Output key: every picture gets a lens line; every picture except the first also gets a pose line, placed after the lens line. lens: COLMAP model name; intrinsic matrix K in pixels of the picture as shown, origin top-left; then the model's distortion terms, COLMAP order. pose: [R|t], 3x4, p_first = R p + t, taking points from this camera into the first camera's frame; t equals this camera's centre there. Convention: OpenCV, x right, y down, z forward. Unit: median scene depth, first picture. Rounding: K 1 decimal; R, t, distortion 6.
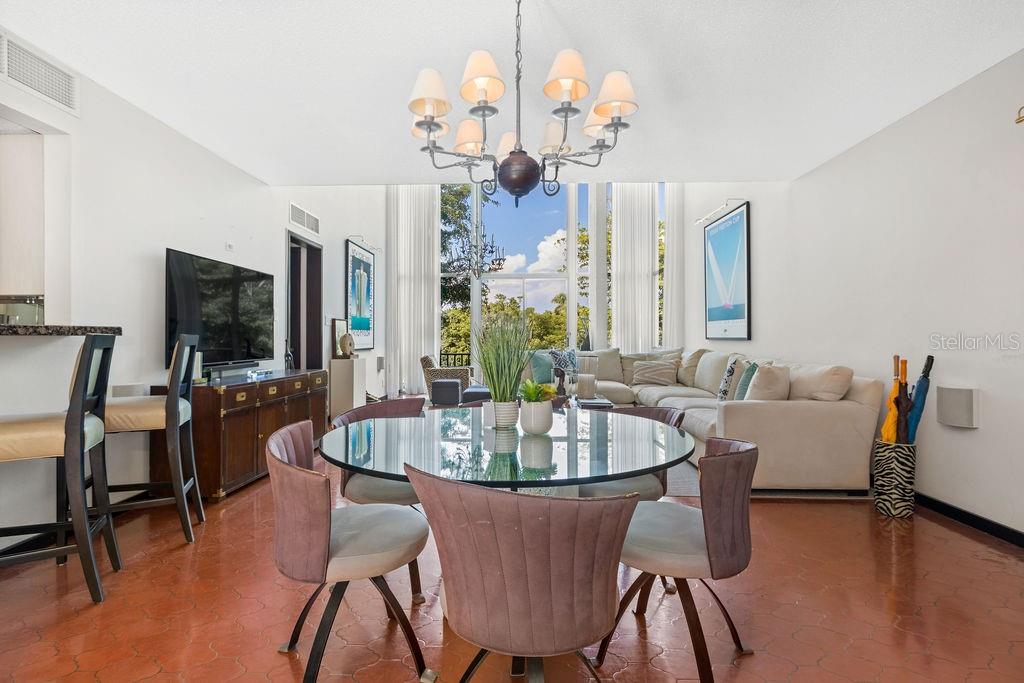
lens RADIAL K [[479.8, 0, 508.8], [0, 479.8, 347.4], [0, 0, 1]] dist [-0.005392, -0.000514]
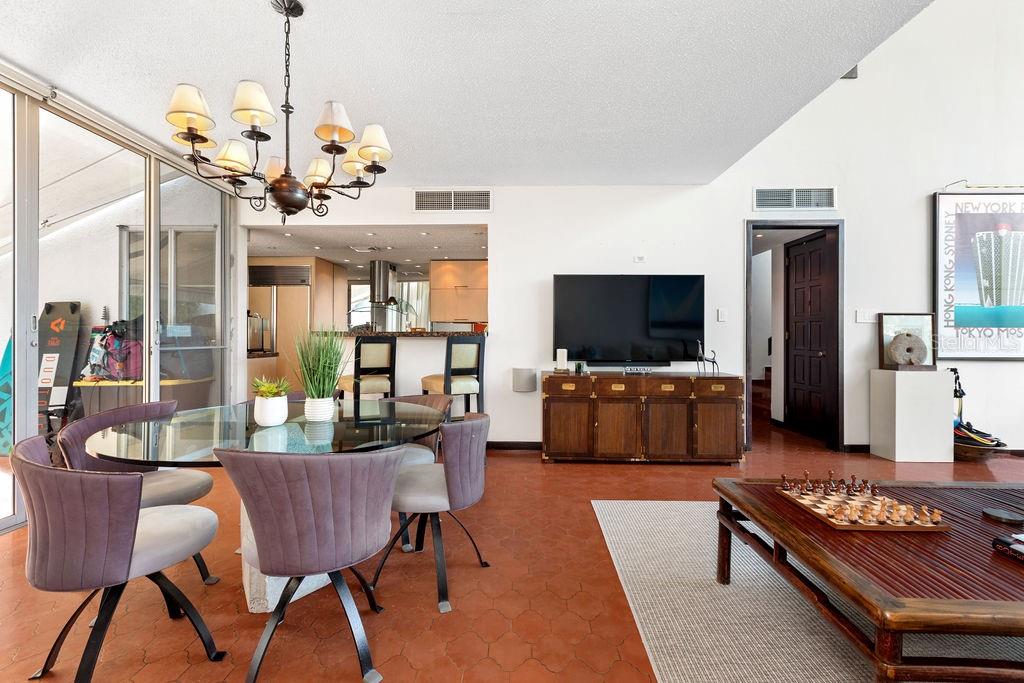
lens RADIAL K [[461.3, 0, 511.4], [0, 461.3, 329.6], [0, 0, 1]] dist [0.002241, 0.000274]
pose [[0.002756, -0.007705, -0.999967, 0.375510], [-0.025294, 0.999650, -0.007772, -0.018174], [0.999676, 0.025315, 0.002560, 0.505277]]
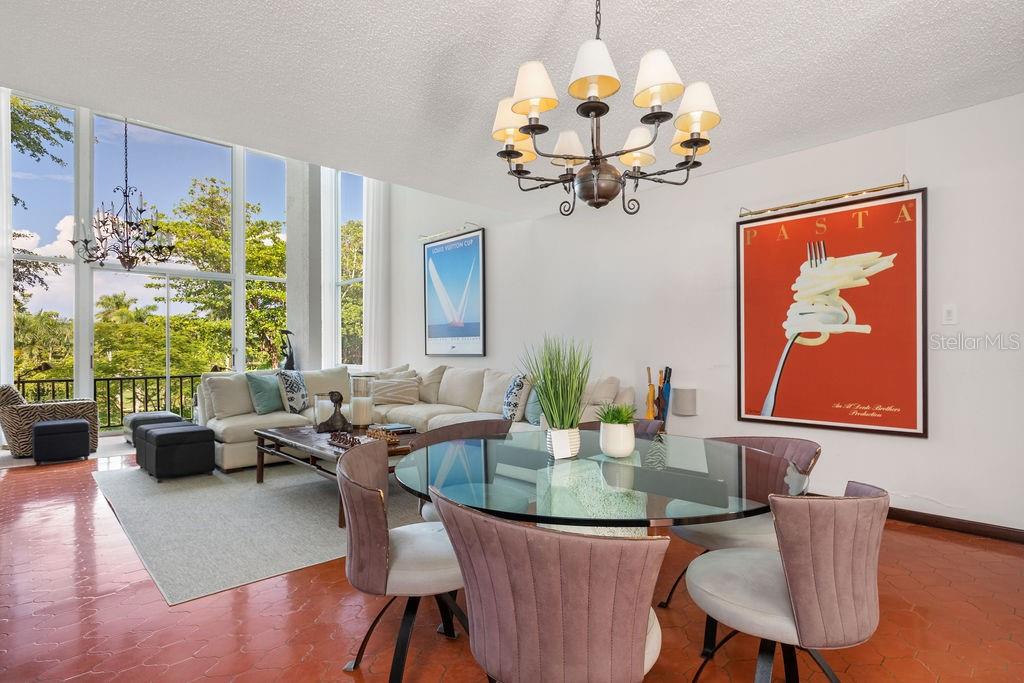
lens RADIAL K [[519.0, 0, 511.8], [0, 519.0, 351.9], [0, 0, 1]] dist [-0.000988, -0.000176]
pose [[0.707639, 0.003204, 0.706566, -0.272027], [0.015206, 0.999689, -0.019762, -0.001610], [-0.706410, 0.024729, 0.707371, 0.131793]]
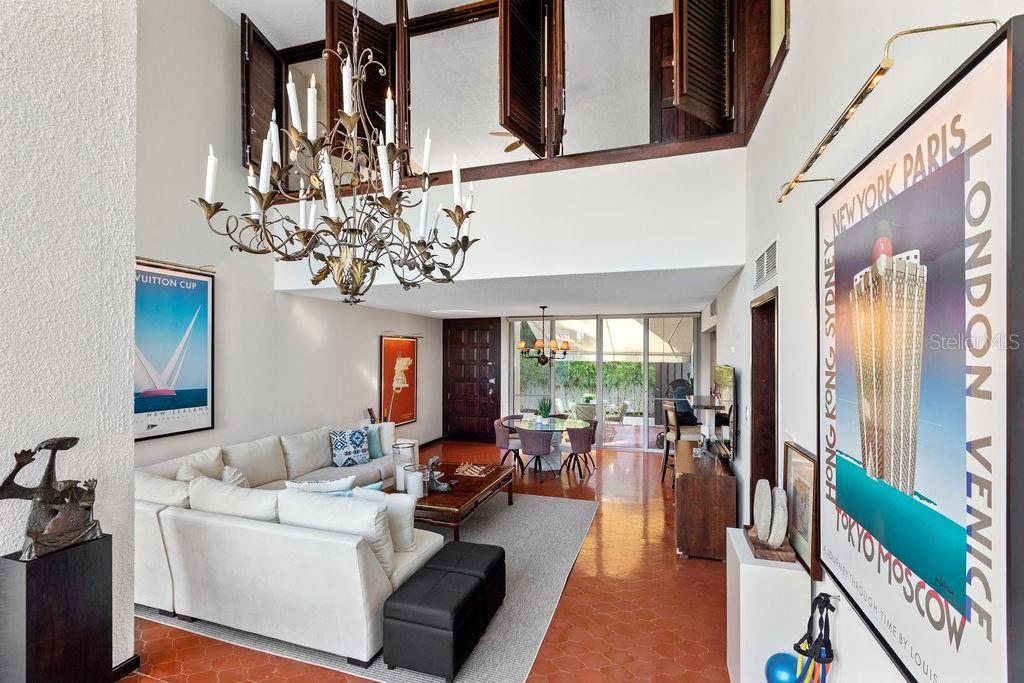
lens RADIAL K [[477.2, 0, 507.5], [0, 477.2, 356.1], [0, 0, 1]] dist [0.000962, 0.000116]
pose [[-0.960111, 0.000889, 0.279616, -0.275037], [0.008181, 0.999656, 0.024914, -0.165636], [-0.279498, 0.026208, -0.959789, 1.660830]]
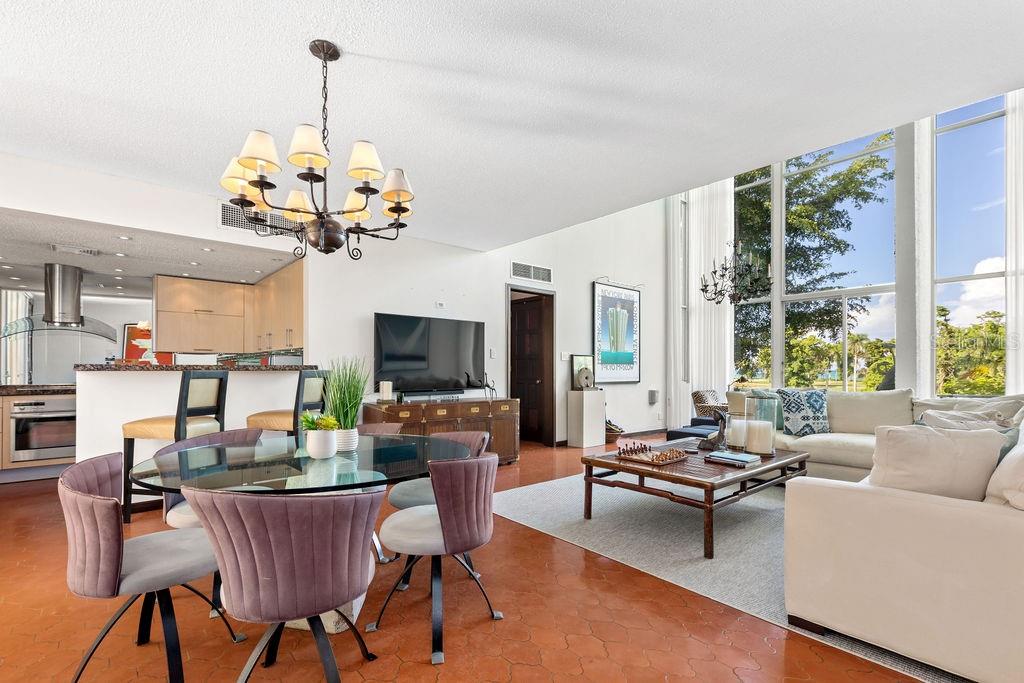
lens RADIAL K [[465.5, 0, 513.0], [0, 465.5, 365.6], [0, 0, 1]] dist [0.000874, 0.000021]
pose [[0.675136, 0.003177, -0.737686, 0.392333], [-0.024067, 0.999553, -0.017721, -0.013567], [0.737300, 0.029718, 0.674911, 0.189444]]
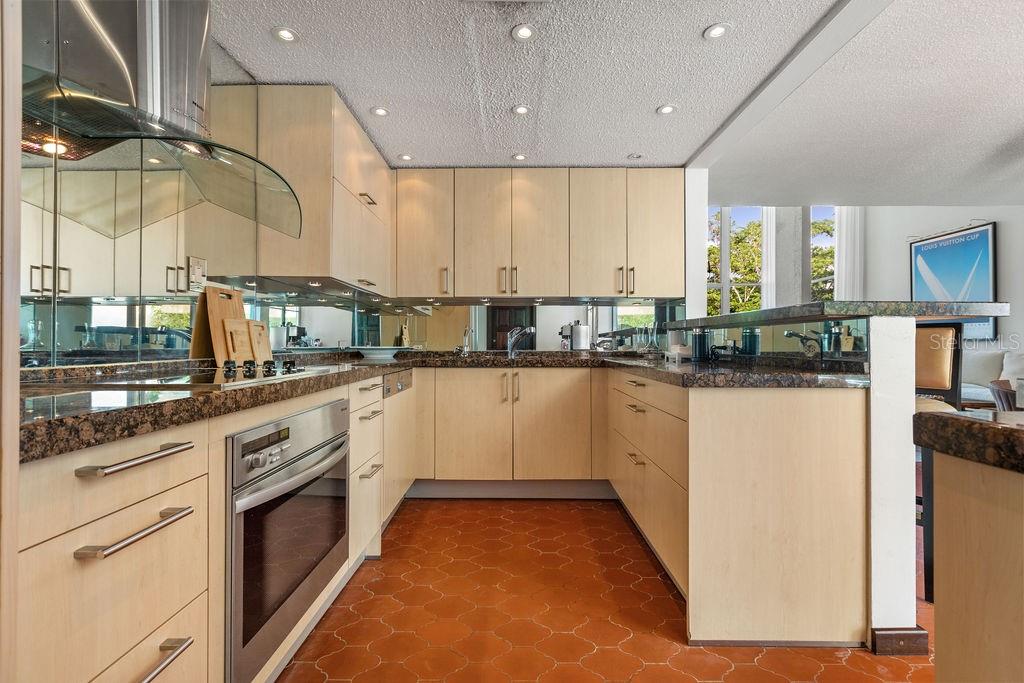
lens RADIAL K [[460.0, 0, 512.0], [0, 460.0, 341.5], [0, 0, 1]] dist [0.009457, 0.000080]
pose [[0.999681, 0.003257, 0.025065, -0.682109], [-0.002548, 0.999597, -0.028263, 0.021146], [-0.025147, 0.028190, 0.999286, -0.089552]]
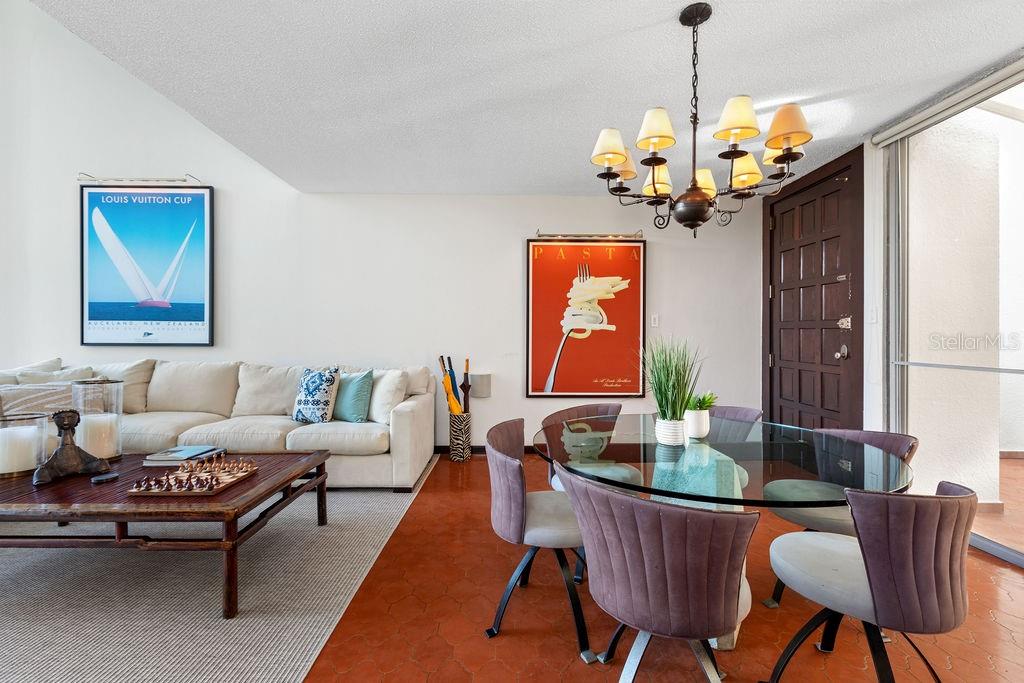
lens RADIAL K [[462.7, 0, 512.1], [0, 462.7, 333.6], [0, 0, 1]] dist [0.000242, 0.000340]
pose [[-0.040697, 0.010478, 0.999117, -0.346238], [0.018534, 0.999781, -0.009730, -0.019881], [-0.999000, 0.018122, -0.040883, 0.483478]]
